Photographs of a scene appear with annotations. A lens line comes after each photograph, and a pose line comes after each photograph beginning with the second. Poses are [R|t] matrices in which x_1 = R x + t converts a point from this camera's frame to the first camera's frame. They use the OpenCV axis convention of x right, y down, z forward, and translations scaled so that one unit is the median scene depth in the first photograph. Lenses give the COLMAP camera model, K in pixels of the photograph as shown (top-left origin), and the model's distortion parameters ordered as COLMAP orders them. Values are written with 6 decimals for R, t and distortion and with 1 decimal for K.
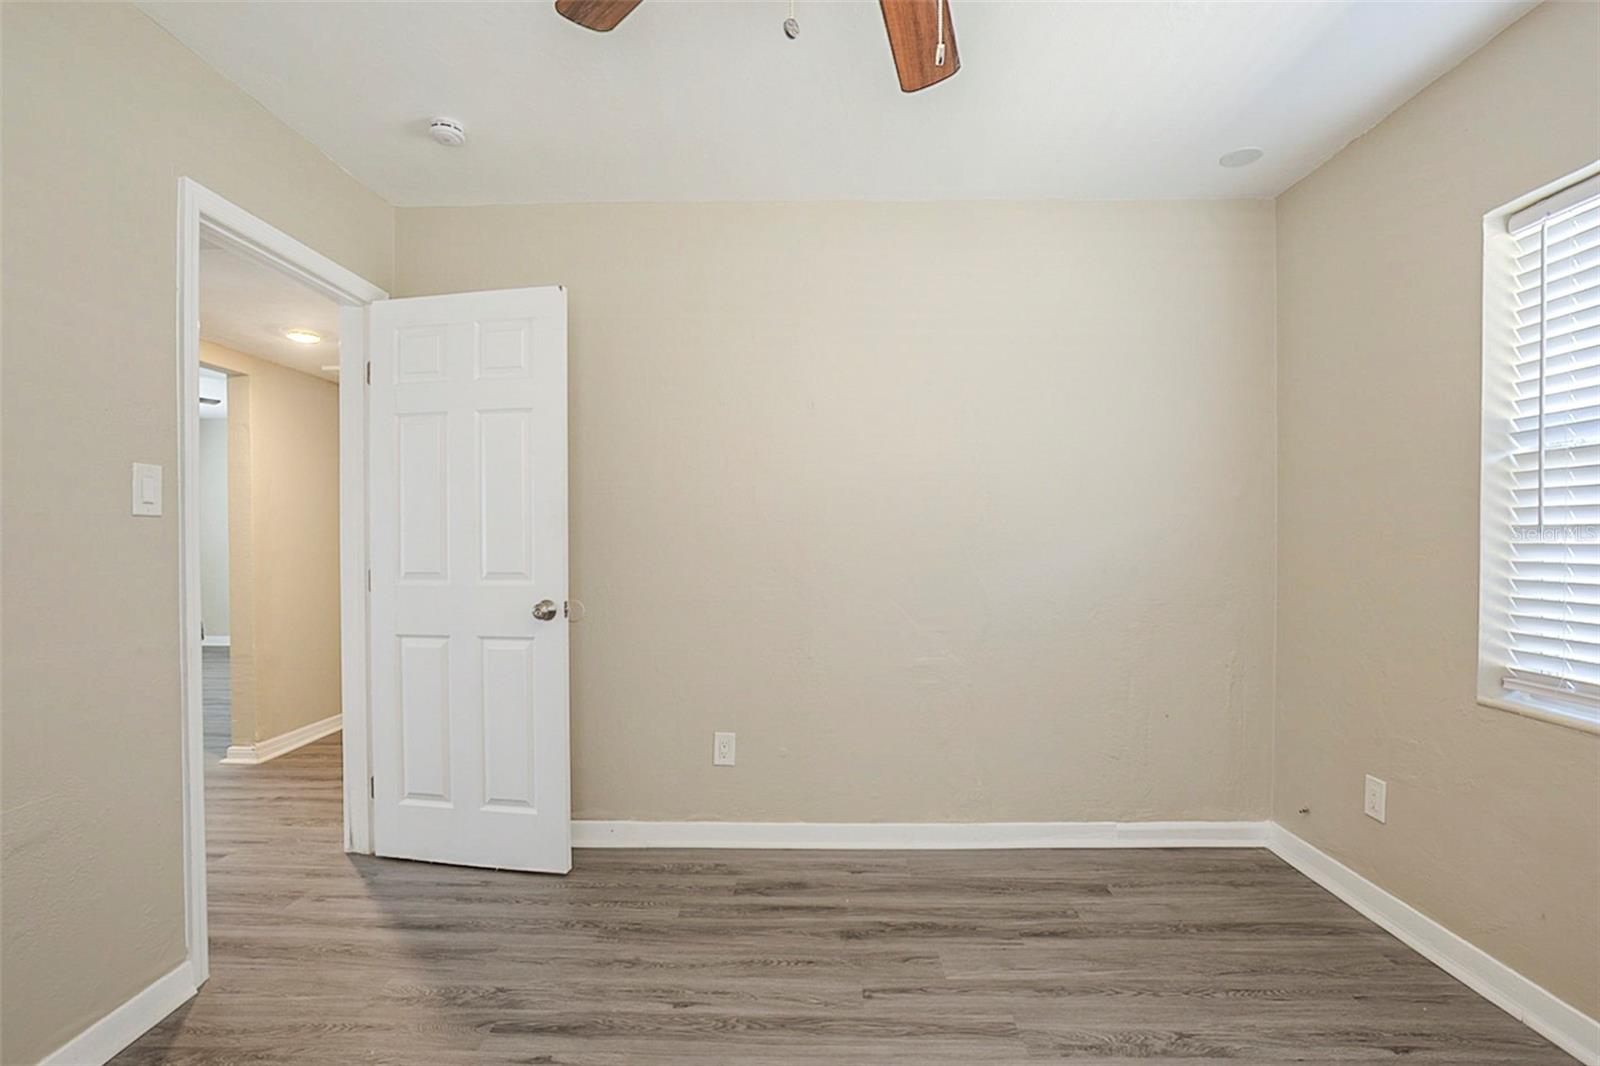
lens RADIAL K [[747.9, 0, 800.3], [0, 747.9, 543.4], [0, 0, 1]] dist [-0.018525, 0.005883]
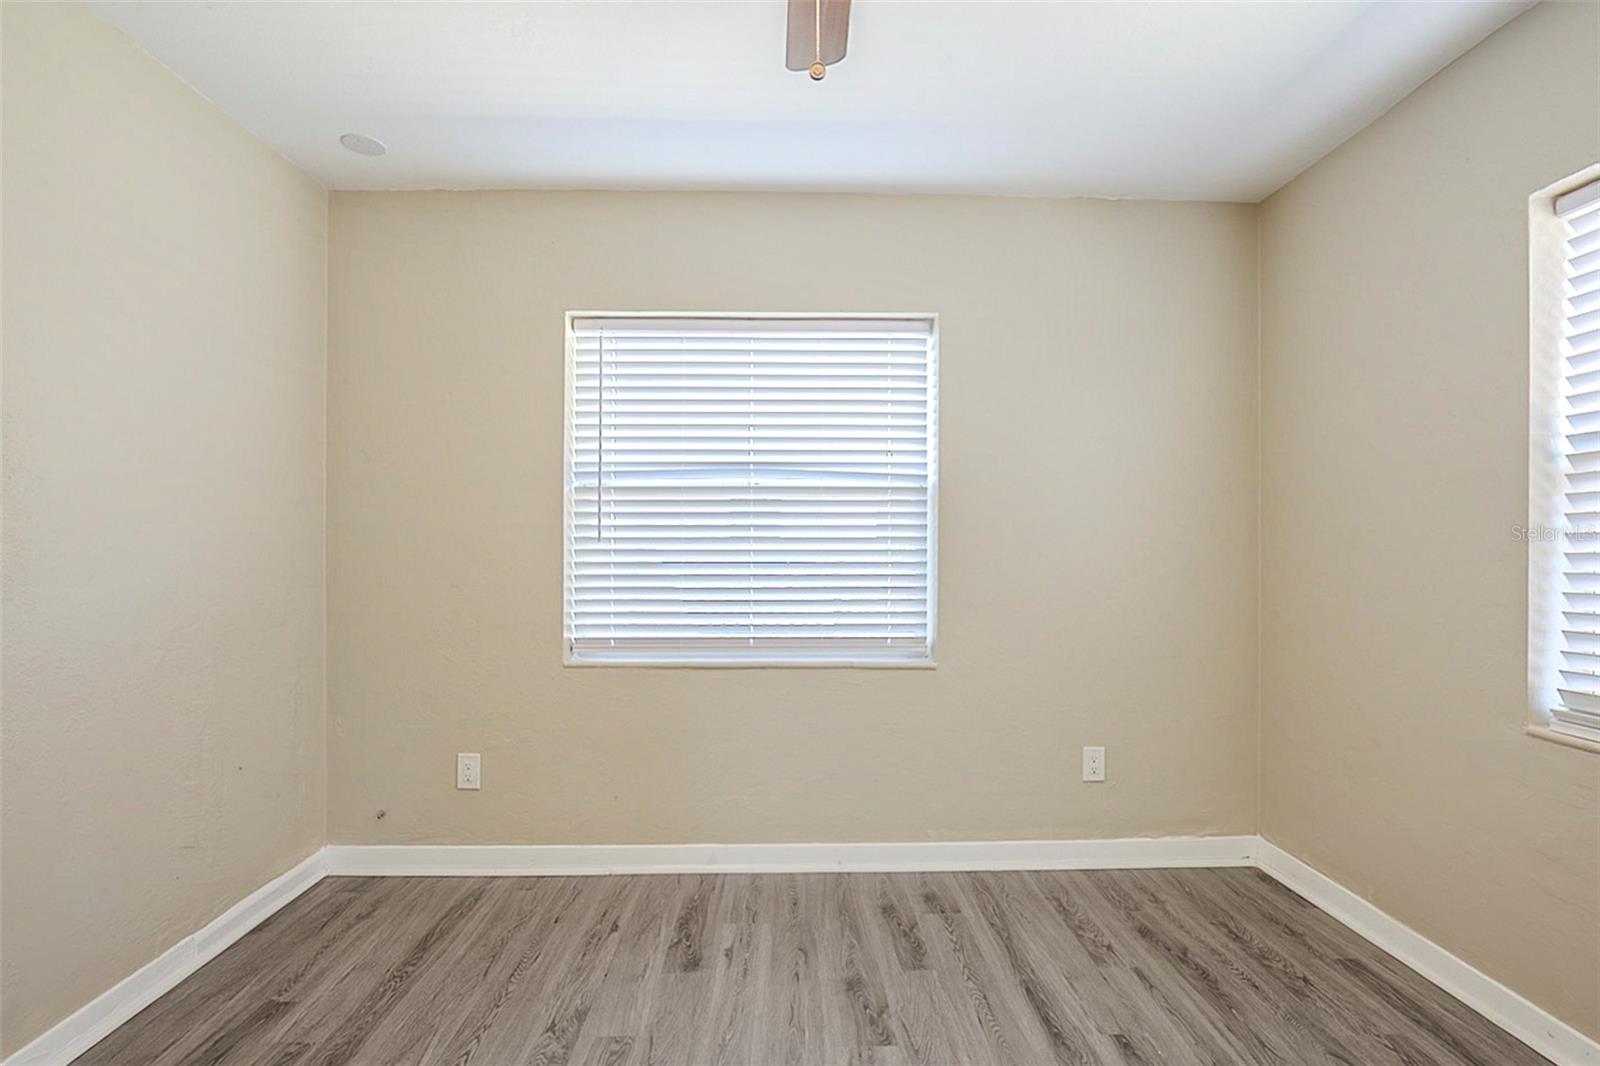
lens RADIAL K [[747.9, 0, 800.3], [0, 747.9, 543.4], [0, 0, 1]] dist [-0.018525, 0.005883]
pose [[-0.045371, 0.002744, 0.998966, -0.410126], [0.008182, 0.999964, -0.002376, -0.004369], [-0.998937, 0.008066, -0.045392, 0.534296]]
